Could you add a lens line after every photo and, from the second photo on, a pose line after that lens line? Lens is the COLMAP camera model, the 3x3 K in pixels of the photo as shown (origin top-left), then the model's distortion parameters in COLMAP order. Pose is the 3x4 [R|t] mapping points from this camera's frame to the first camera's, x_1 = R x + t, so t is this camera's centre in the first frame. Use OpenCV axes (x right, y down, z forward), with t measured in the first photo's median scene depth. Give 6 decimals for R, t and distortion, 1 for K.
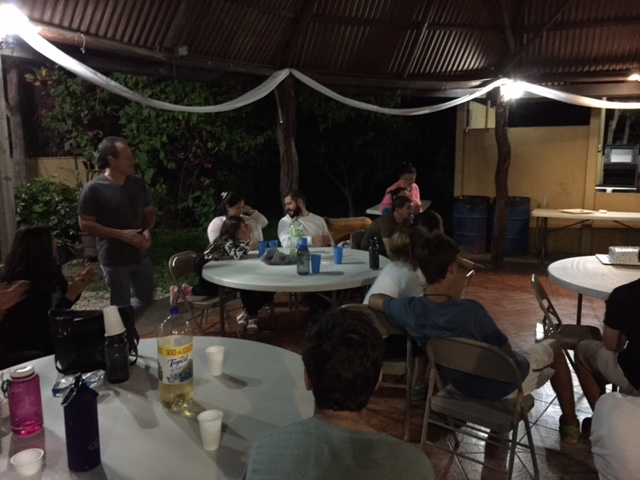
lens RADIAL K [[542.9, 0, 324.0], [0, 542.9, 244.8], [0, 0, 1]] dist [0.086390, -0.113873]
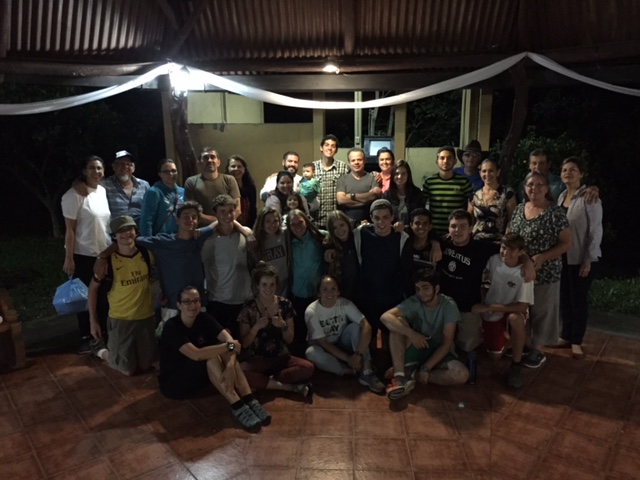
lens RADIAL K [[542.9, 0, 320.6], [0, 542.9, 239.4], [0, 0, 1]] dist [0.086390, -0.113873]
pose [[0.957170, -0.065413, 0.282041, 0.299296], [0.055385, 0.997522, 0.043392, -0.092492], [-0.284181, -0.025912, 0.958420, 0.246819]]
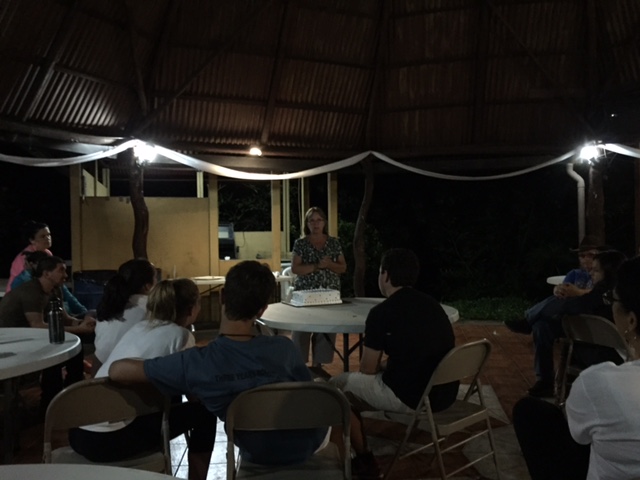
lens RADIAL K [[542.9, 0, 321.6], [0, 542.9, 241.4], [0, 0, 1]] dist [0.086390, -0.113873]
pose [[0.736243, -0.008023, 0.676670, -0.080953], [0.124459, 0.984478, -0.123743, 0.027130], [-0.665174, 0.175323, 0.725814, 0.133625]]
